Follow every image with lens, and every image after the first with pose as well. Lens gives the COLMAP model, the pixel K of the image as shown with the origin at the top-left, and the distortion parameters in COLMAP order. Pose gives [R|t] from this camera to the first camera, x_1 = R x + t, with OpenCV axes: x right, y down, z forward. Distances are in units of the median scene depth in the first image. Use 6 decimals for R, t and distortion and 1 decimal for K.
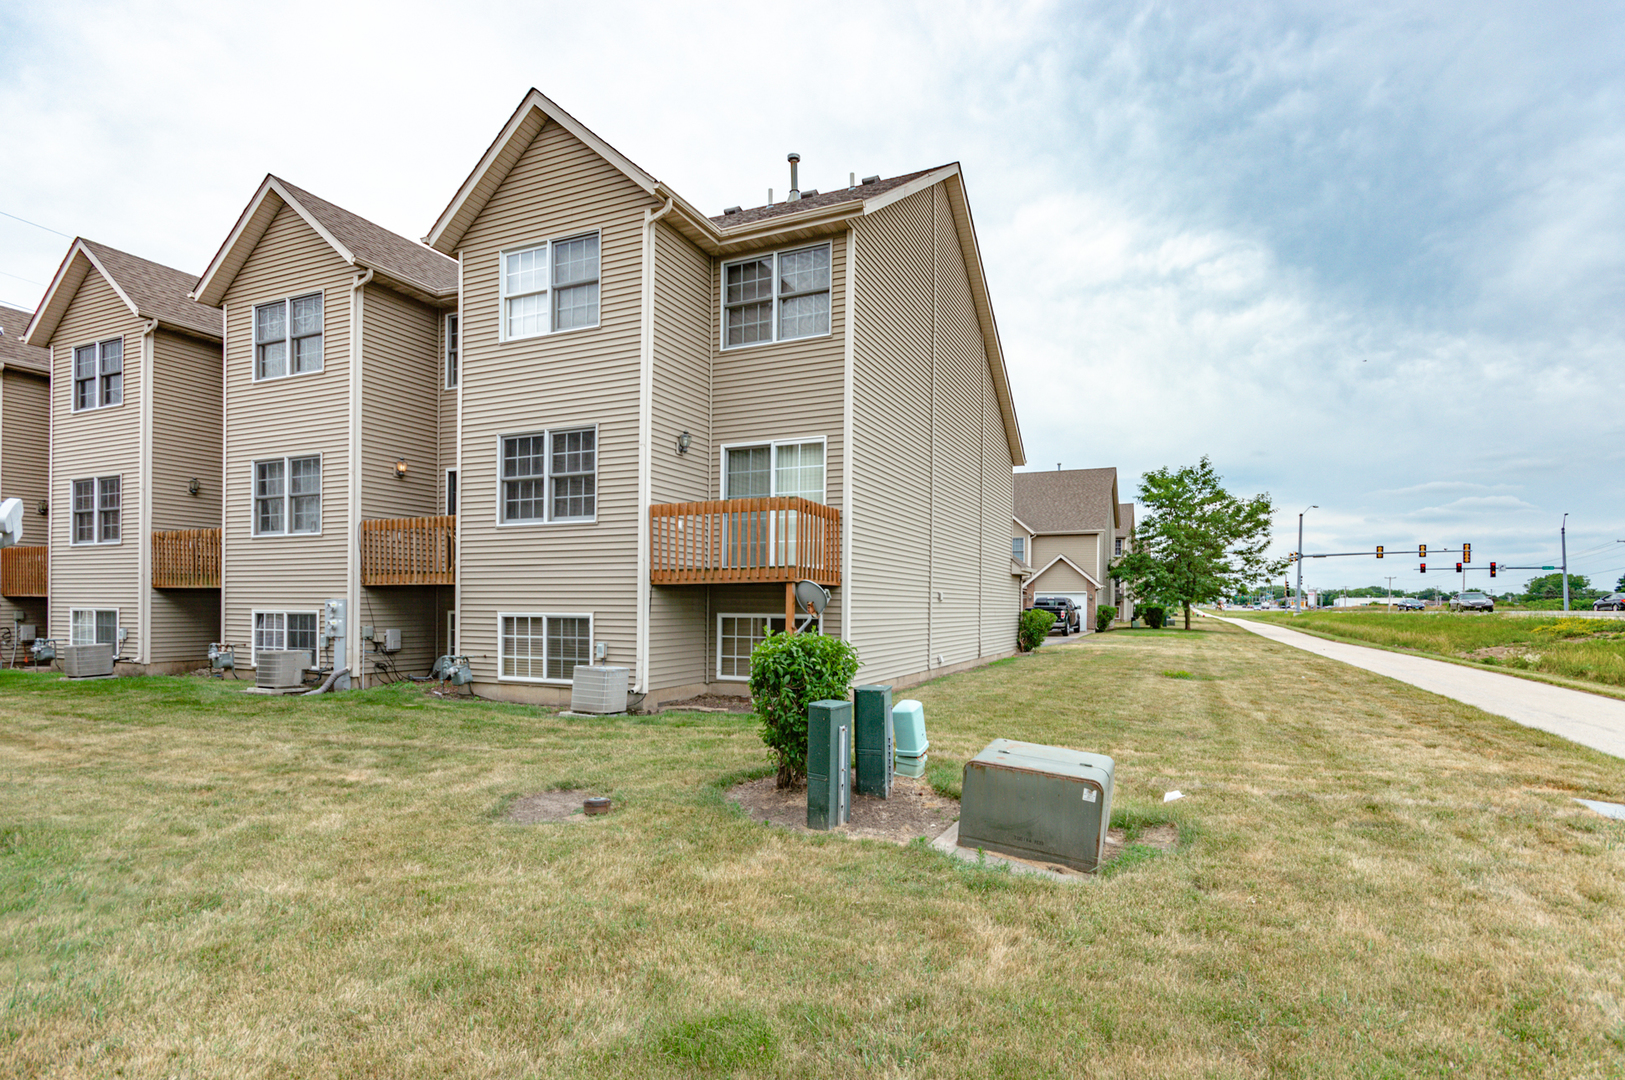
lens RADIAL K [[756.6, 0, 897.9], [0, 756.6, 603.7], [0, 0, 1]] dist [0.001273, -0.000353]
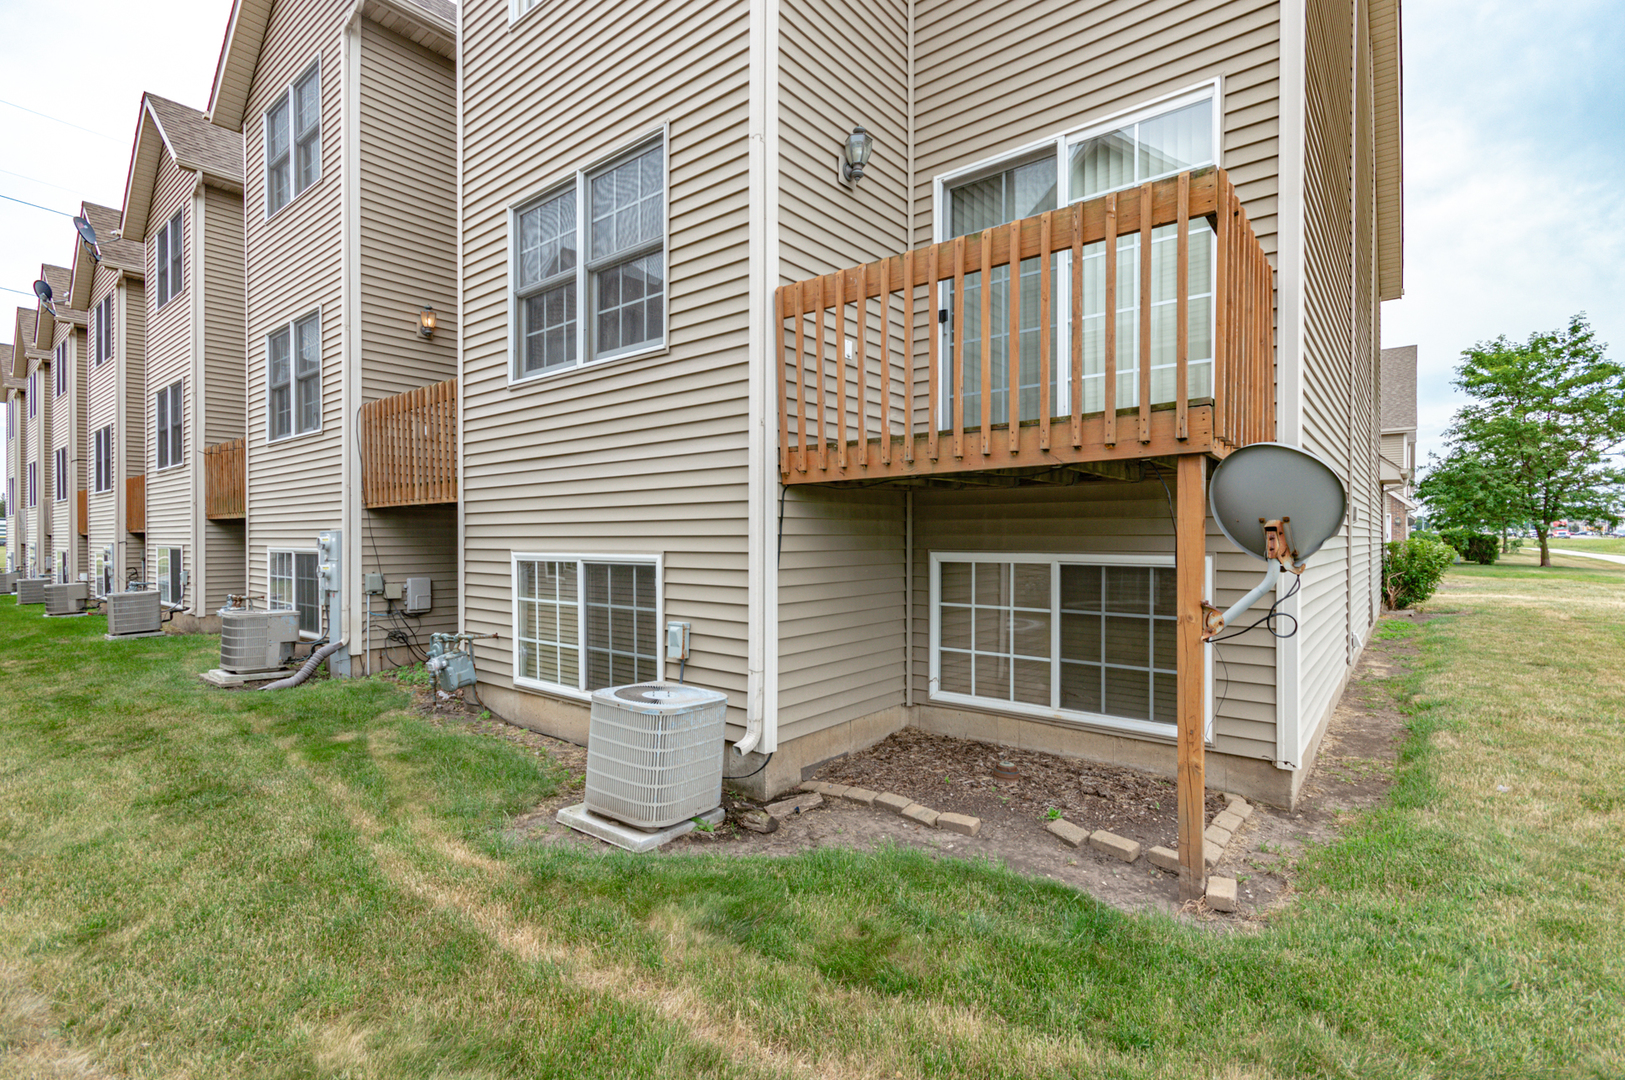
lens RADIAL K [[747.2, 0, 874.9], [0, 747.2, 539.7], [0, 0, 1]] dist [0.001810, 0.000305]
pose [[0.967785, -0.007213, -0.251673, -0.159282], [0.009032, 0.999941, 0.006076, 0.002126], [0.251614, -0.008154, 0.967793, 0.563181]]
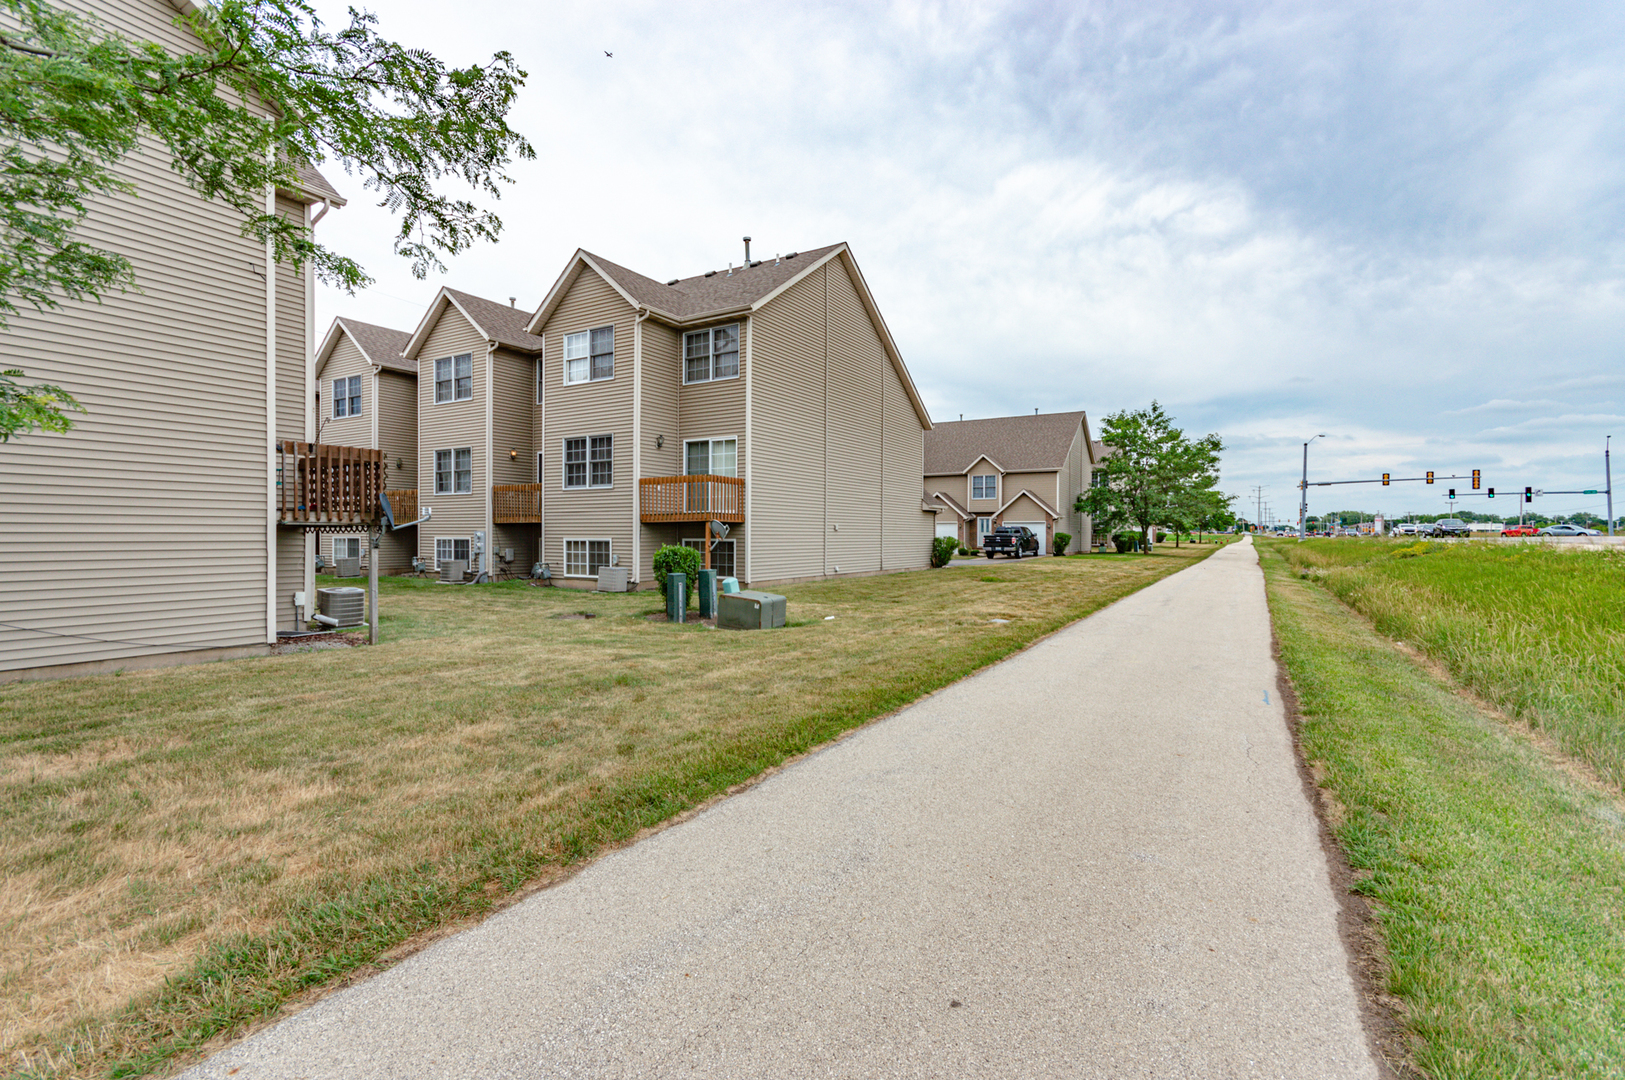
lens RADIAL K [[741.2, 0, 821.5], [0, 741.2, 536.2], [0, 0, 1]] dist [0.002188, 0.000724]
pose [[0.983236, -0.002530, -0.182318, 0.378081], [0.003531, 0.999980, 0.005163, -0.000541], [0.182301, -0.005720, 0.983226, -0.591263]]
